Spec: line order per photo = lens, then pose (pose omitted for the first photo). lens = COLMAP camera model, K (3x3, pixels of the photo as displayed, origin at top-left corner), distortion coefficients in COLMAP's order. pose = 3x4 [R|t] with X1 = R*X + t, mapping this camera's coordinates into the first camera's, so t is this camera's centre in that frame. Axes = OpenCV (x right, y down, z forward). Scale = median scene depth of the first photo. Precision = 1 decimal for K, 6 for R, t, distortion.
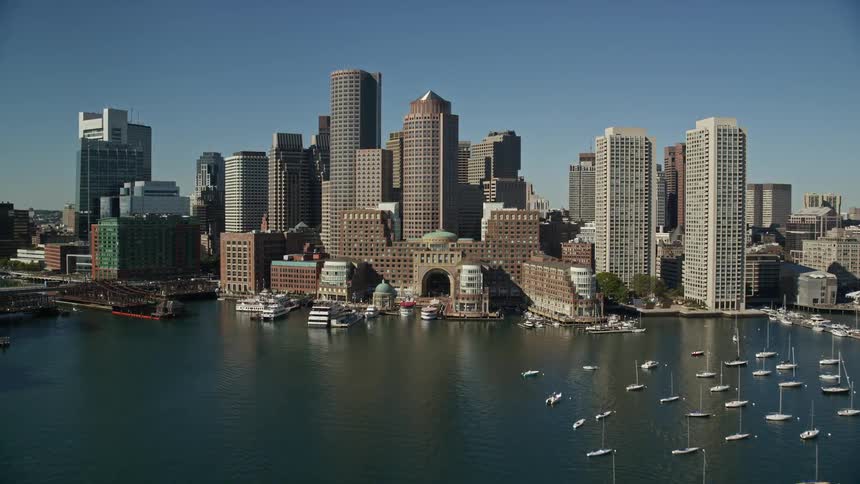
lens RADIAL K [[936.5, 0, 430.0], [0, 936.5, 242.0], [0, 0, 1]] dist [-0.104220, 0.016925]
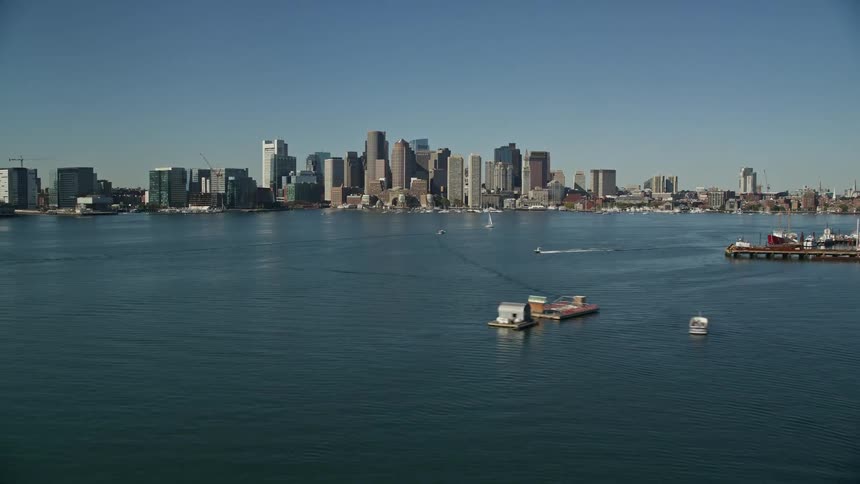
lens RADIAL K [[936.5, 0, 430.0], [0, 936.5, 242.0], [0, 0, 1]] dist [-0.104220, 0.016925]
pose [[0.997777, 0.003395, -0.066556, 0.248227], [-0.002129, 0.999816, 0.019078, 0.087382], [0.066609, -0.018893, 0.997600, -1.647407]]
